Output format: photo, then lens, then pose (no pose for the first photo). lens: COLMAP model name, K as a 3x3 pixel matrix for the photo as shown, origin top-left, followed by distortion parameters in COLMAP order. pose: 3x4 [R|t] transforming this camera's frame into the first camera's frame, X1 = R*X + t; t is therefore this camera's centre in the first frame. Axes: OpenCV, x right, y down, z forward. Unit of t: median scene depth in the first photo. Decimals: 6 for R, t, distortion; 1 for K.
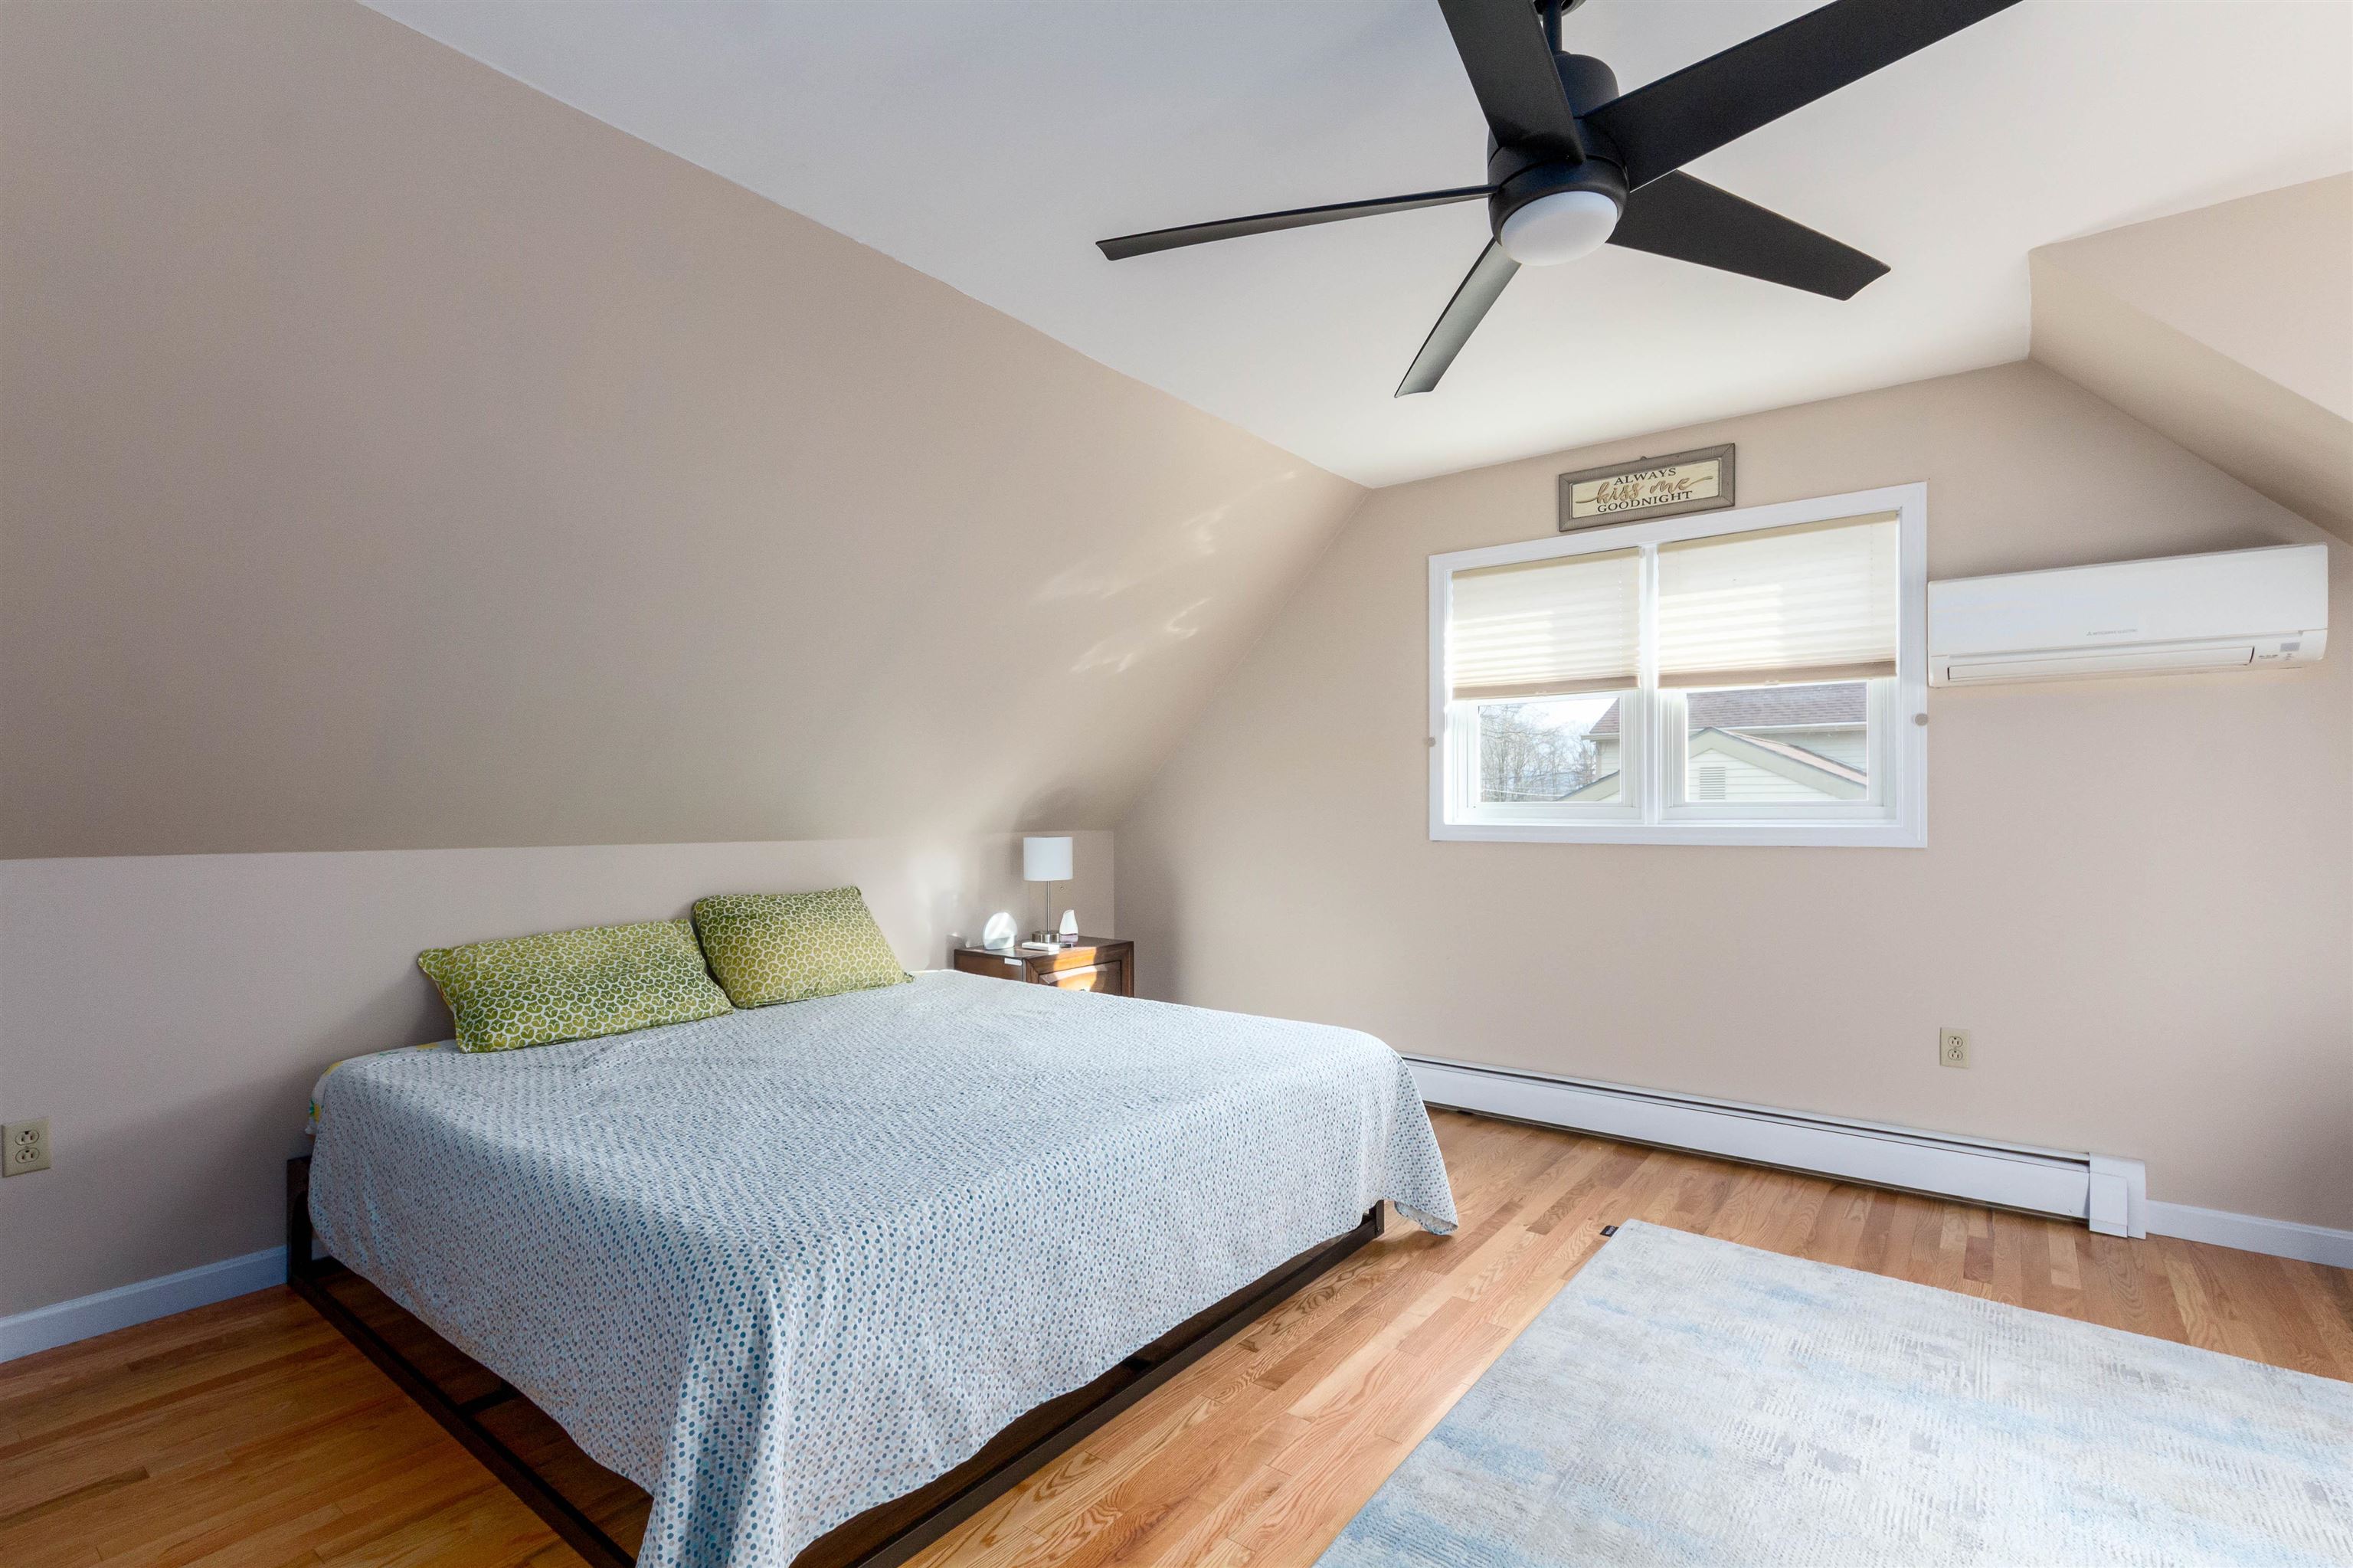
lens RADIAL K [[1068.9, 0, 1176.5], [0, 1068.9, 784.0], [0, 0, 1]] dist [0.000915, 0.000554]
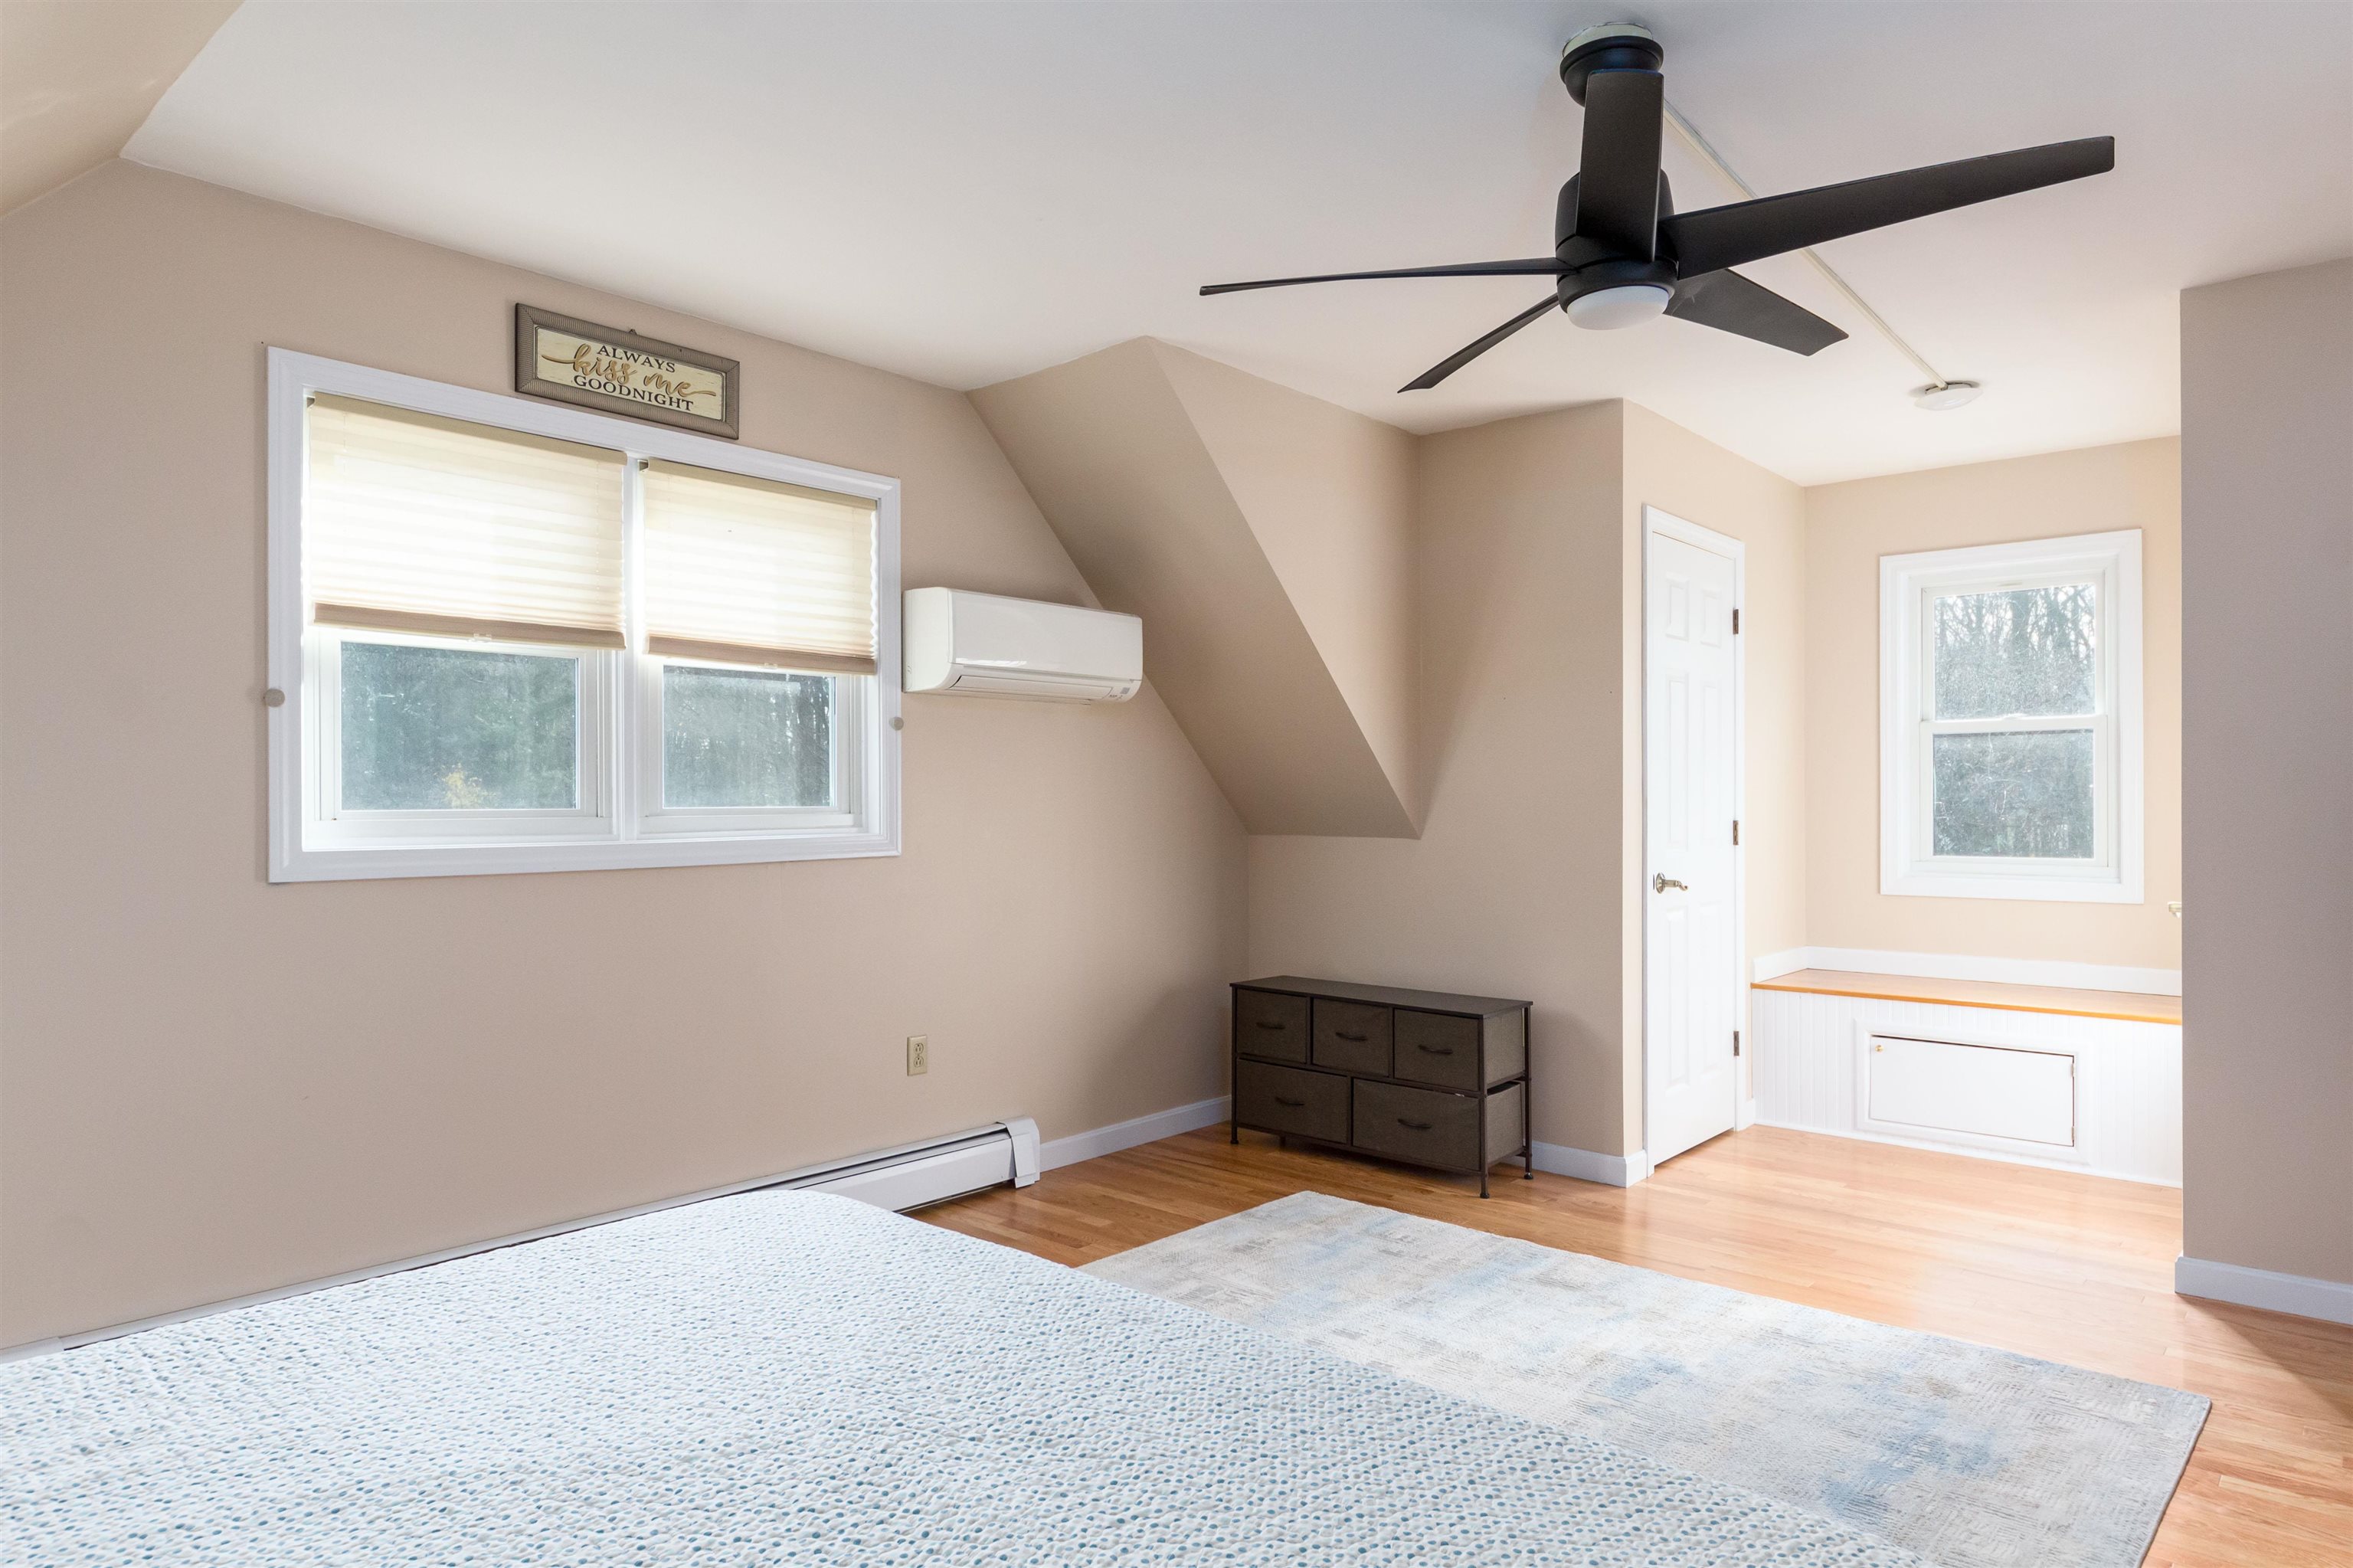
lens RADIAL K [[1428.1, 0, 1176.5], [0, 1428.1, 784.0], [0, 0, 1]] dist [-0.000929, 0.000757]
pose [[0.061801, 0.011059, 0.998027, -0.549766], [-0.017201, 0.999802, -0.010013, 0.002665], [-0.997940, -0.016548, 0.061979, 0.633765]]
